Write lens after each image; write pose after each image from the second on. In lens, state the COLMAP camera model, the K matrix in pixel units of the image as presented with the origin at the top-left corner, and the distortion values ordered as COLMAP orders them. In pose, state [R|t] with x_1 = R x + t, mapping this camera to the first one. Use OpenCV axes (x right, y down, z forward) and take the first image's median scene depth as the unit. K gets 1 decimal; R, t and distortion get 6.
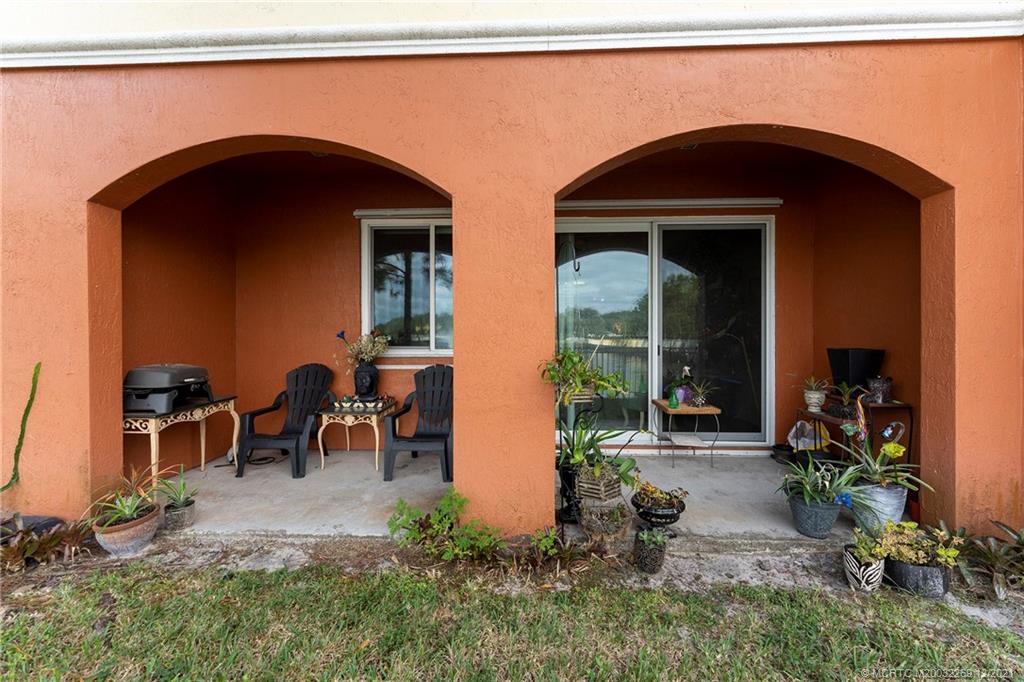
lens RADIAL K [[426.5, 0, 512.4], [0, 426.5, 336.6], [0, 0, 1]] dist [0.001485, -0.000572]
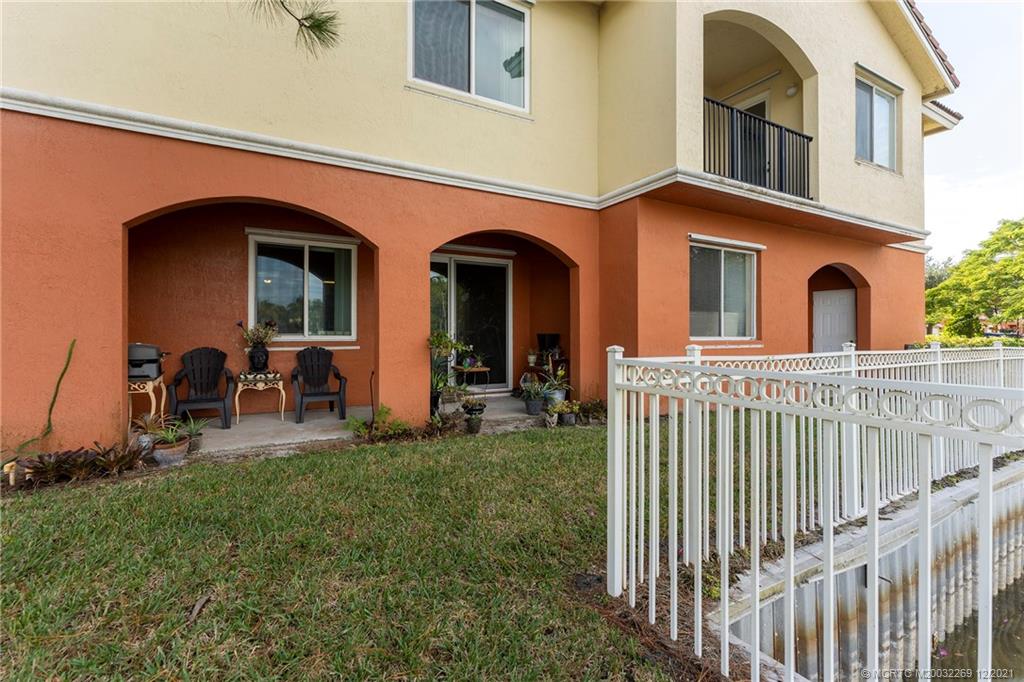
lens RADIAL K [[426.5, 0, 511.4], [0, 426.5, 334.8], [0, 0, 1]] dist [0.001485, -0.000572]
pose [[0.827816, -0.001789, 0.560997, -0.621977], [0.002711, 0.999996, -0.000812, 0.044836], [-0.560993, 0.002193, 0.827818, -0.755159]]
